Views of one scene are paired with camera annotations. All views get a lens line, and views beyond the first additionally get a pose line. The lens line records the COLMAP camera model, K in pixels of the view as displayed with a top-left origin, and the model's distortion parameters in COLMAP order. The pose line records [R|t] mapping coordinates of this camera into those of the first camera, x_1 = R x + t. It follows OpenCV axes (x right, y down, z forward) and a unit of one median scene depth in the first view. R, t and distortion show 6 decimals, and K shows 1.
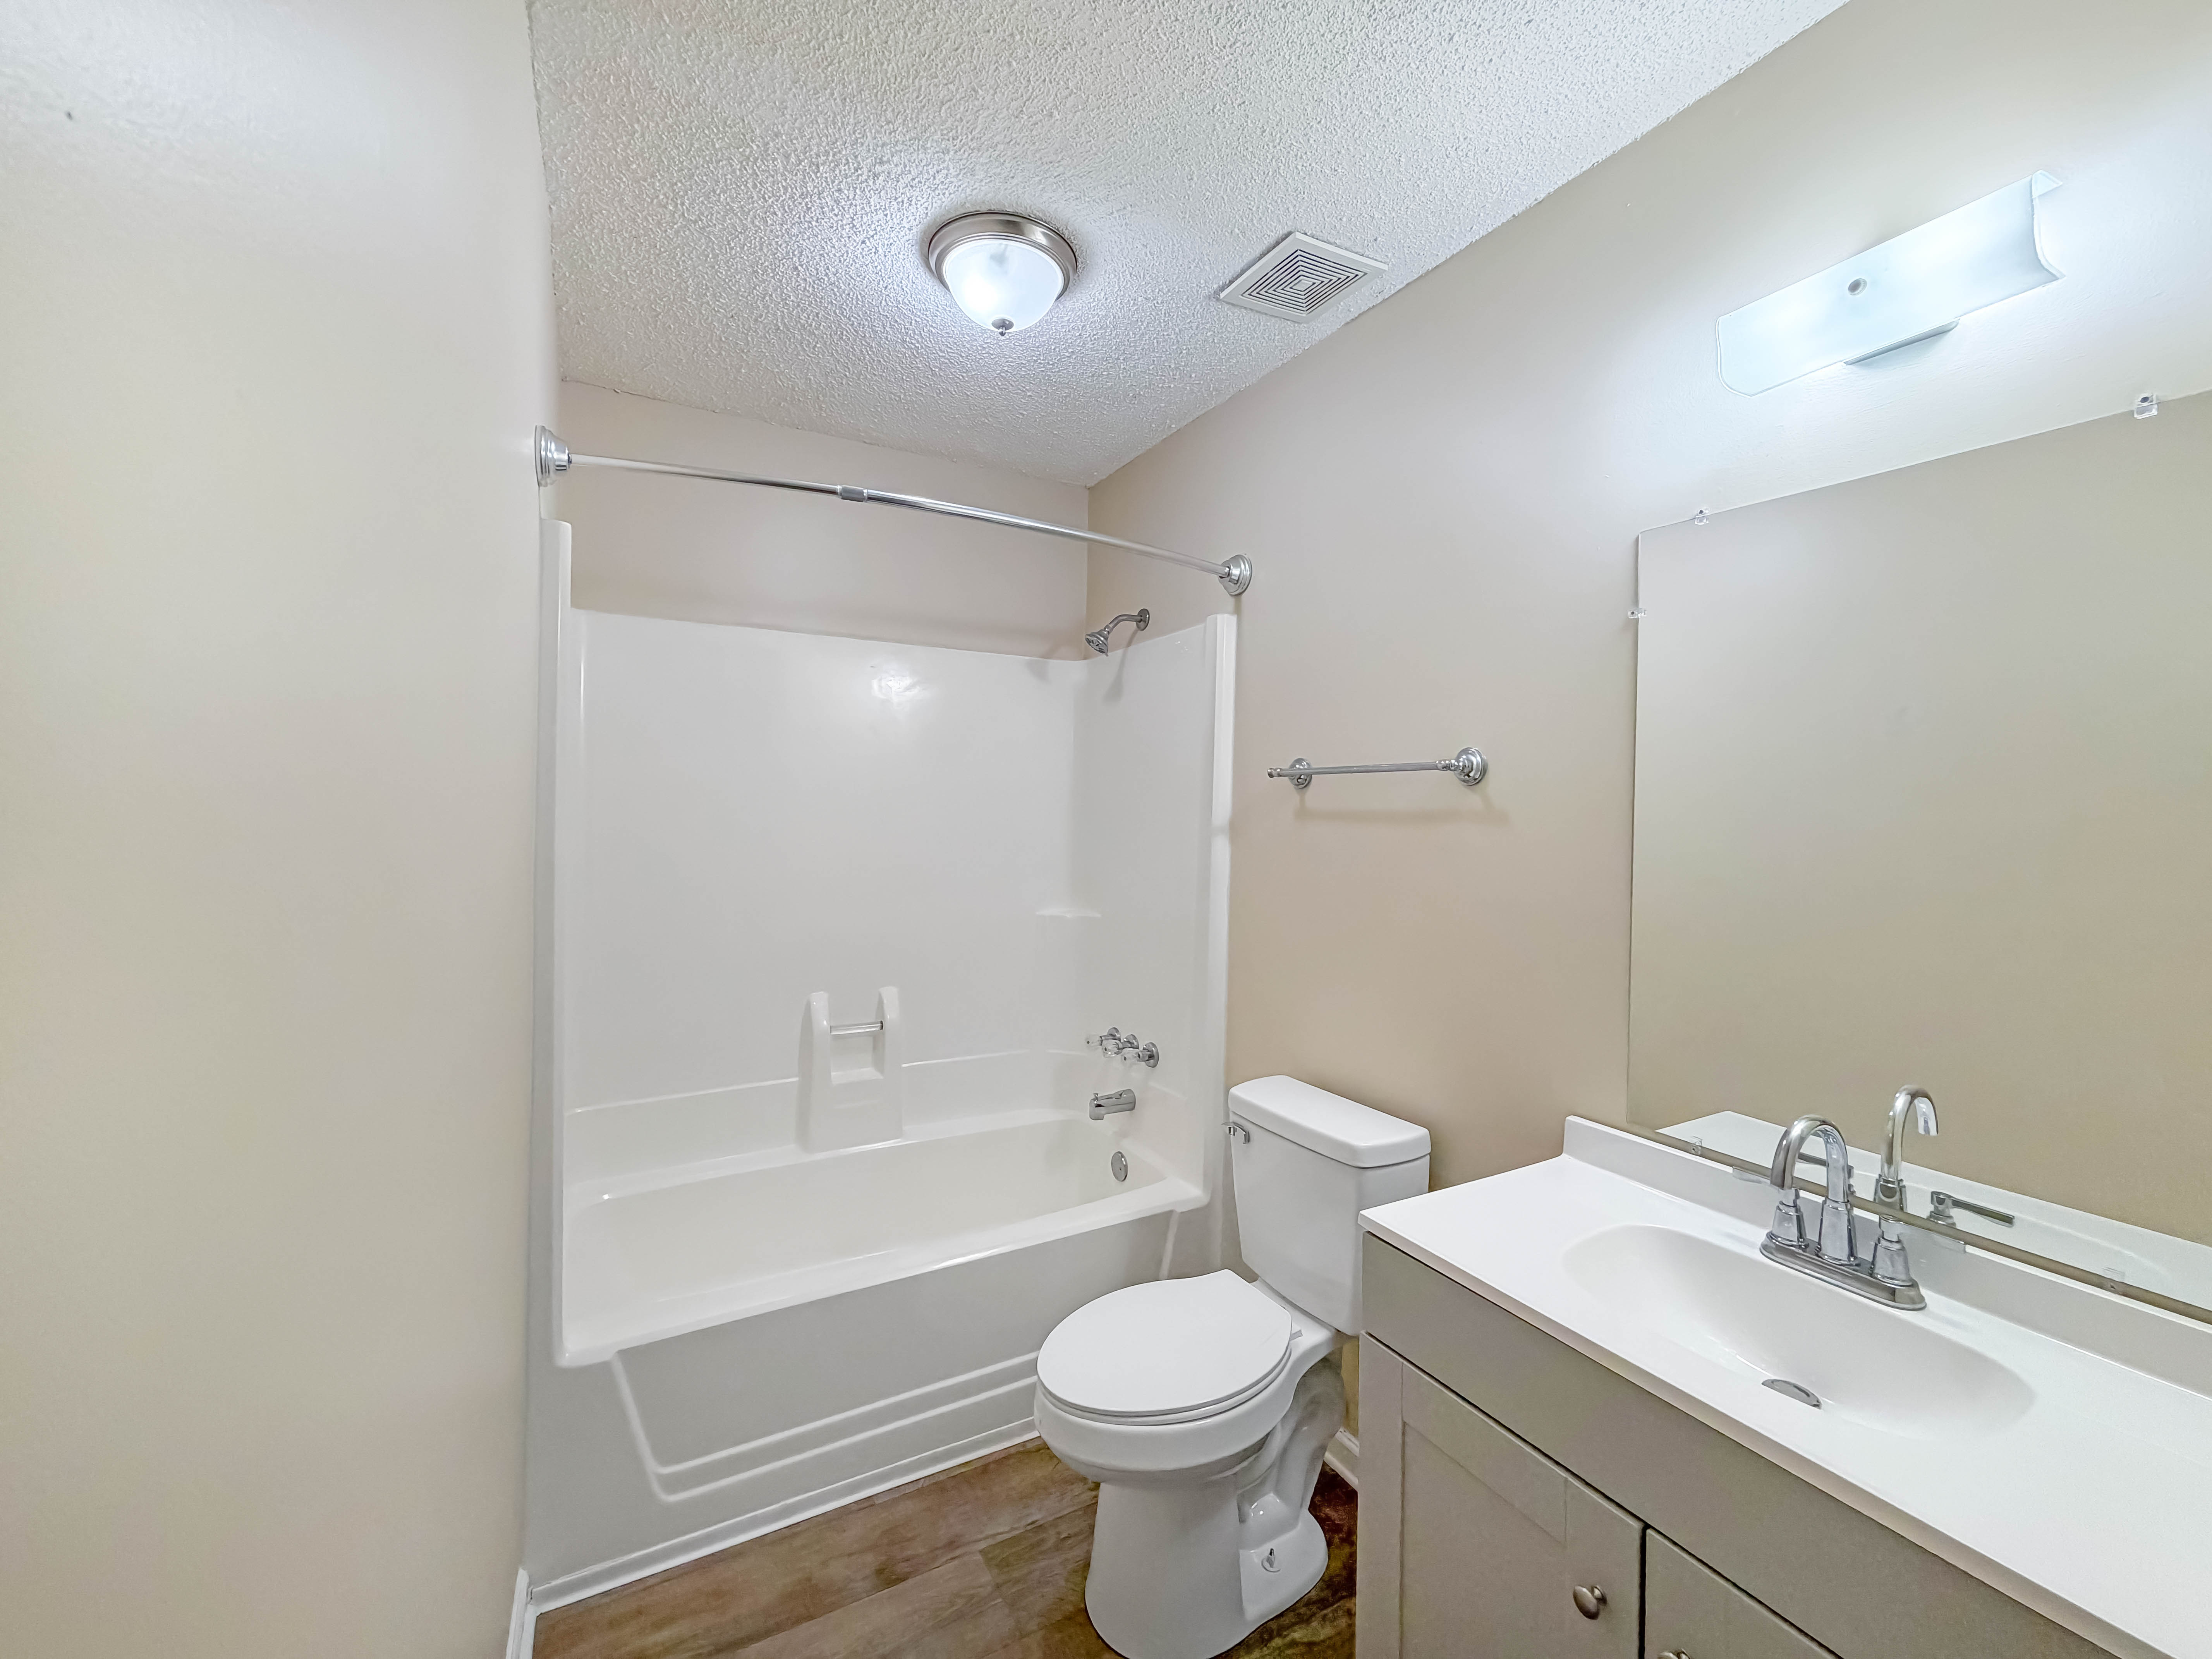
lens RADIAL K [[898.7, 0, 1098.9], [0, 898.7, 803.1], [0, 0, 1]] dist [-0.000645, 0.000677]
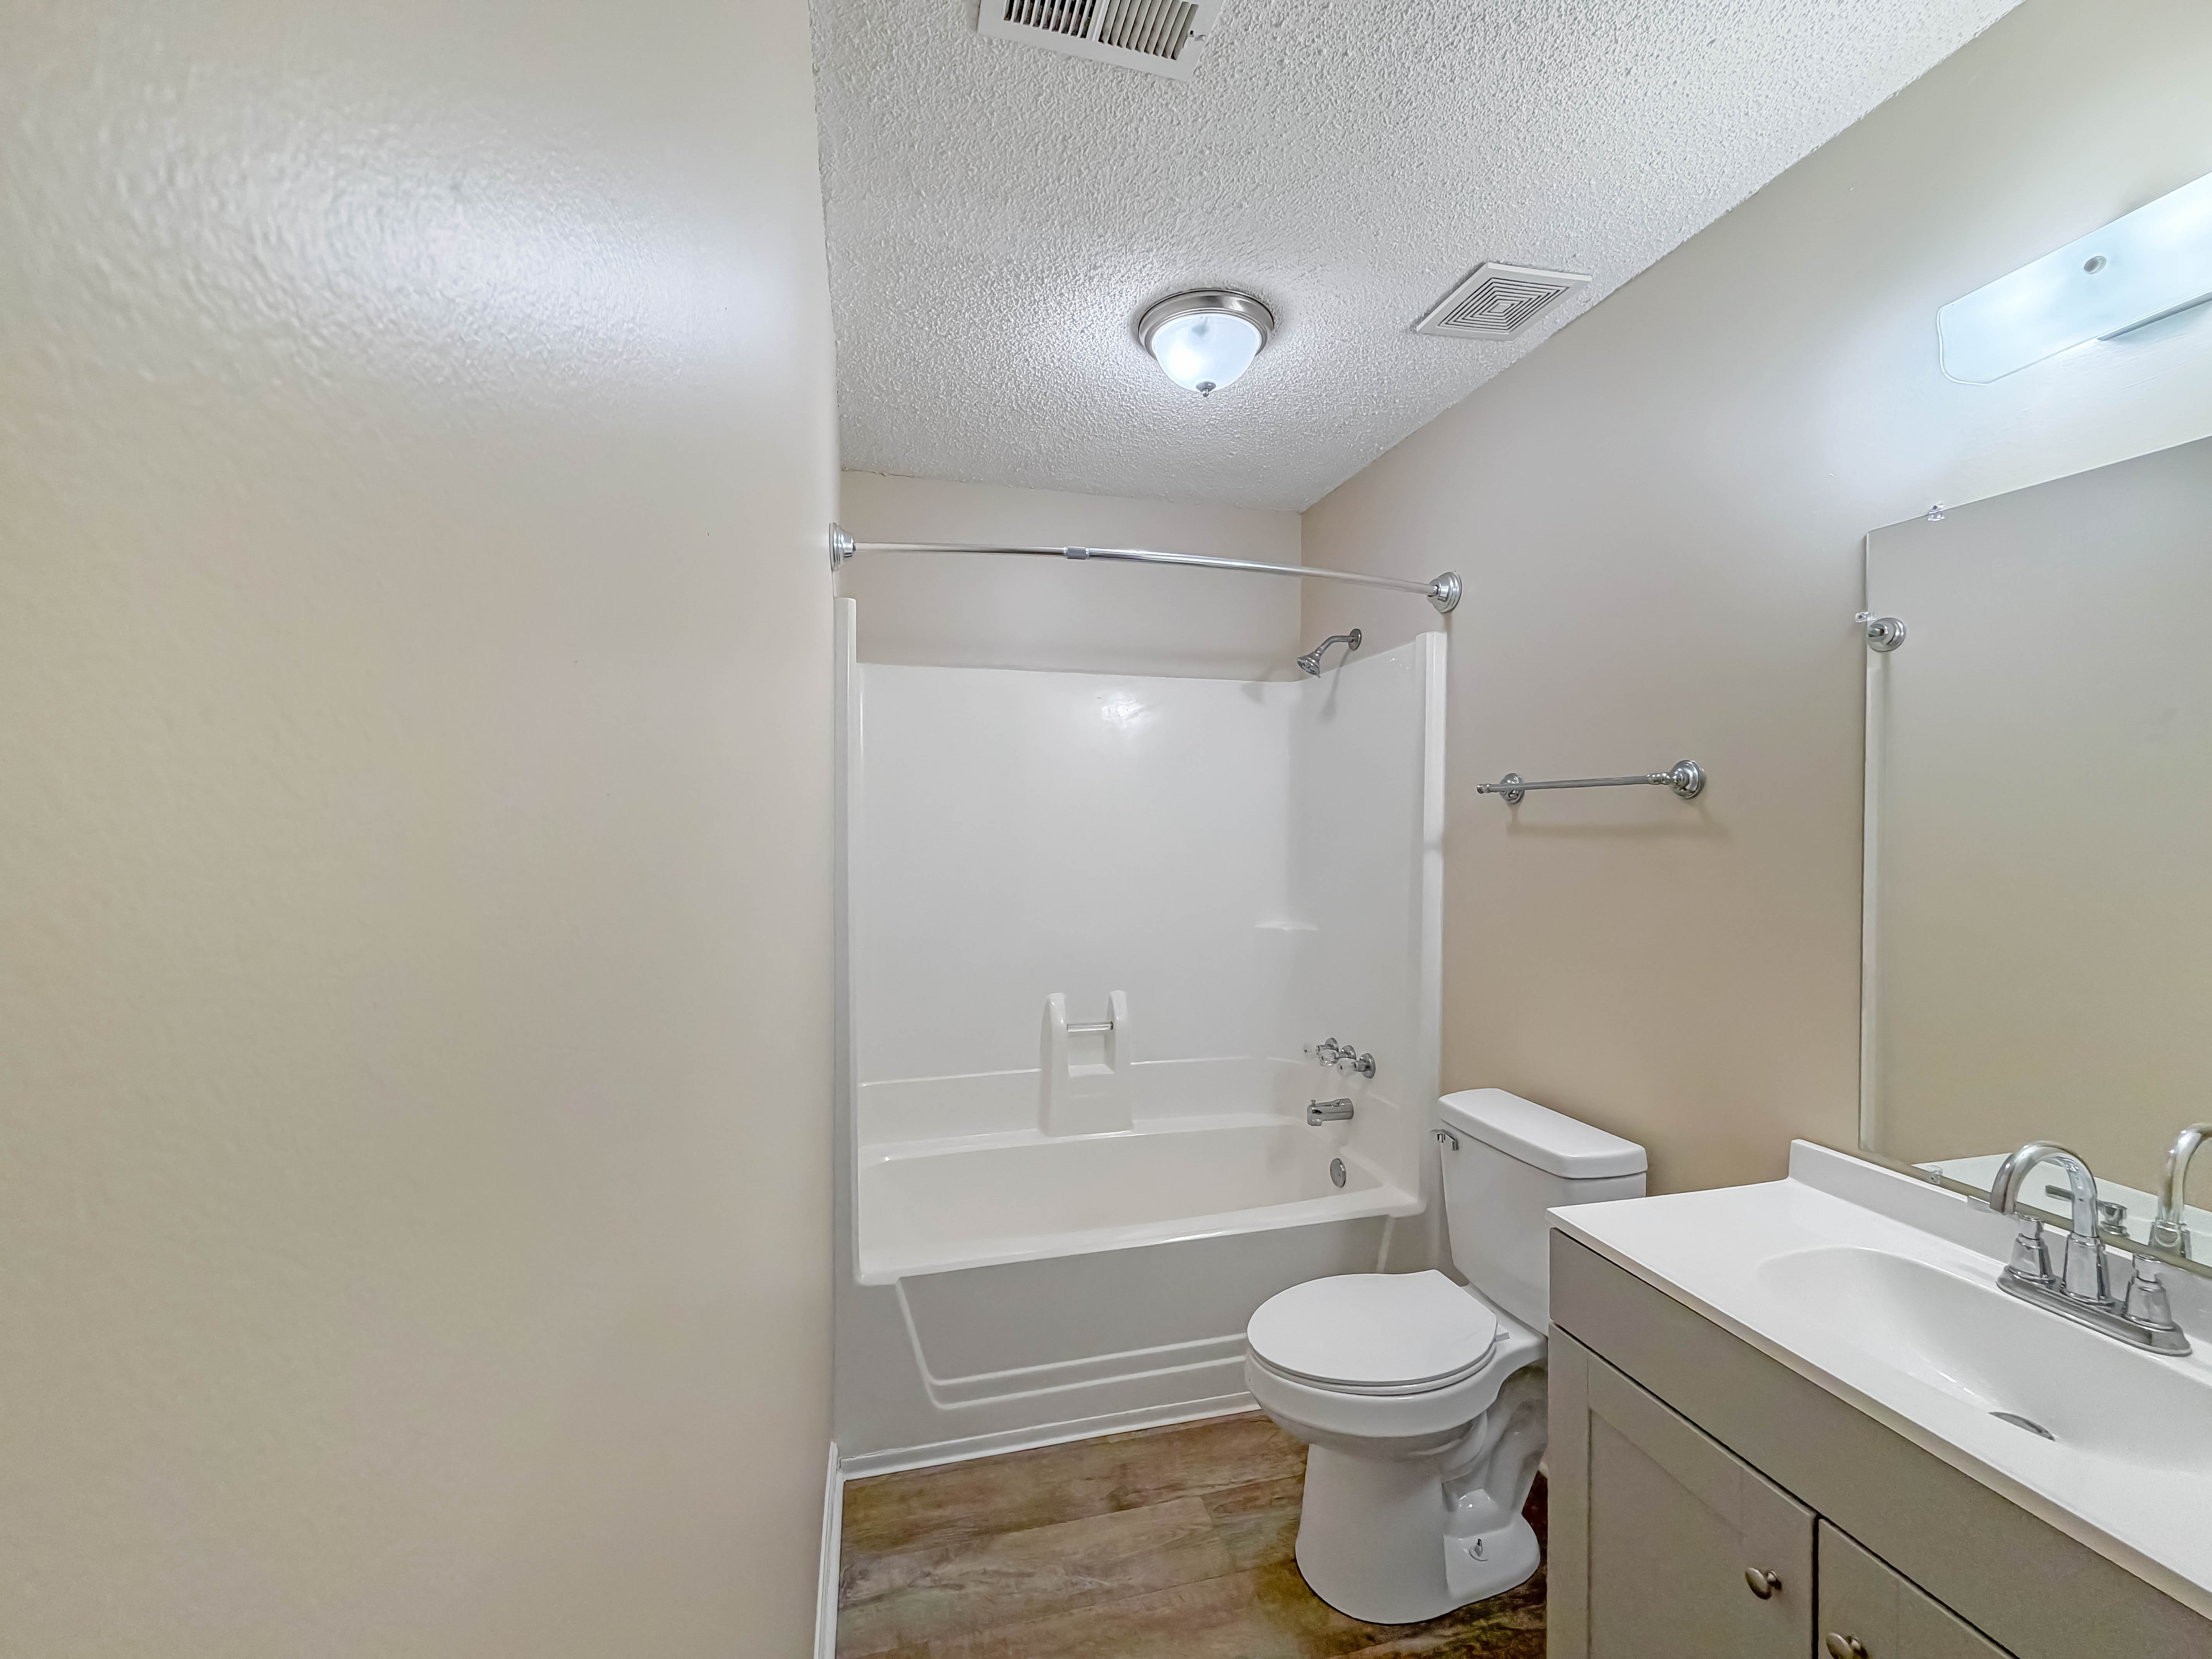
lens RADIAL K [[898.6, 0, 1106.0], [0, 898.6, 829.5], [0, 0, 1]] dist [-0.000768, -0.000046]
pose [[0.969260, -0.010382, -0.245818, 0.039182], [0.013253, 0.999862, 0.010029, -0.004383], [0.245680, -0.012978, 0.969264, -0.101507]]
